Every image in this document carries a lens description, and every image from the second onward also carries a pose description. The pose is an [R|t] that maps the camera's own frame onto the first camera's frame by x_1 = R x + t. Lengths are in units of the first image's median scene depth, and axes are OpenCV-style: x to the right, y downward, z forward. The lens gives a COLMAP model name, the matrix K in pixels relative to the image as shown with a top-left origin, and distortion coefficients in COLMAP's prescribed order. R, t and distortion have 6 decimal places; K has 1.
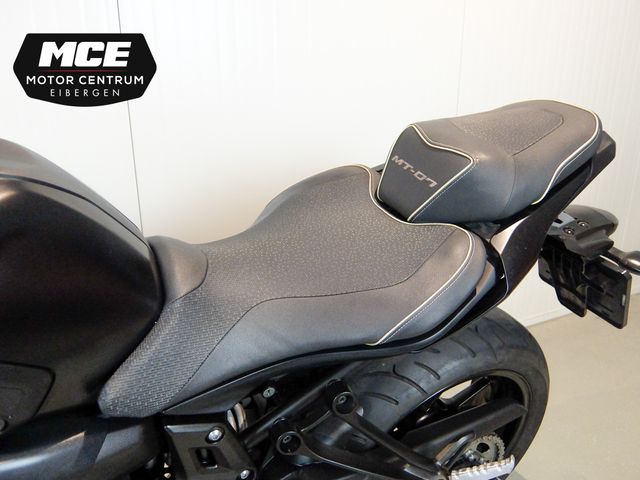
lens RADIAL K [[512.3, 0, 318.3], [0, 512.3, 240.5], [0, 0, 1]] dist [-0.015457, 0.004030]
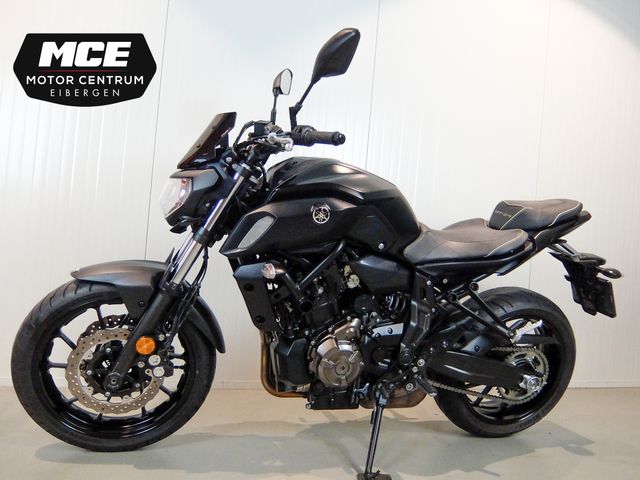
lens RADIAL K [[489.2, 0, 318.6], [0, 489.2, 239.6], [0, 0, 1]] dist [-0.028442, -0.009718]
pose [[0.975863, 0.076504, -0.204545, -0.225055], [-0.139221, 0.939562, -0.312796, 0.941115], [0.168253, 0.333723, 0.927534, -1.501615]]
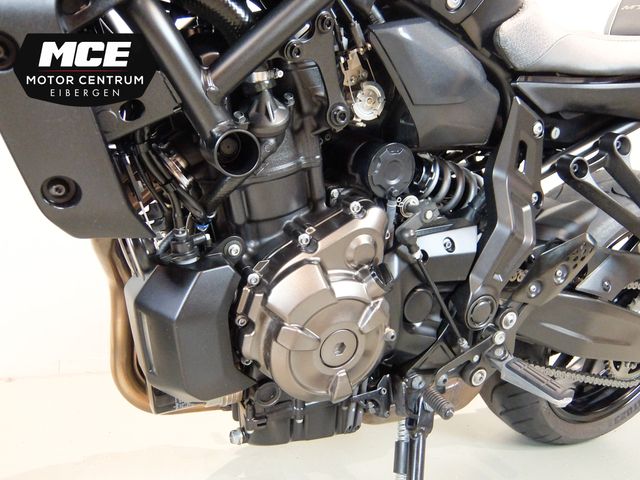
lens RADIAL K [[512.3, 0, 322.6], [0, 512.3, 244.6], [0, 0, 1]] dist [-0.015457, 0.004030]
pose [[0.995551, 0.093944, -0.007288, -0.563151], [-0.093336, 0.972590, -0.212972, 0.798079], [-0.012920, 0.212705, 0.977031, -0.067829]]
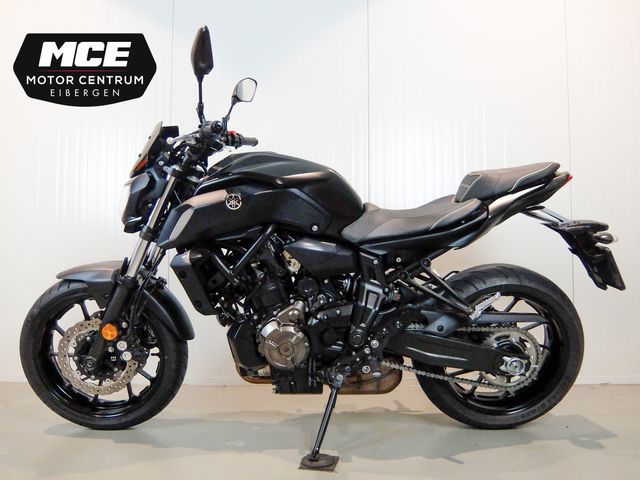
lens RADIAL K [[489.2, 0, 320.3], [0, 489.2, 236.9], [0, 0, 1]] dist [-0.028442, -0.009718]
pose [[0.886288, -0.022937, -0.462566, 0.677350], [-0.142953, 0.936455, -0.320337, 0.996690], [0.440520, 0.350036, 0.826690, -1.238023]]
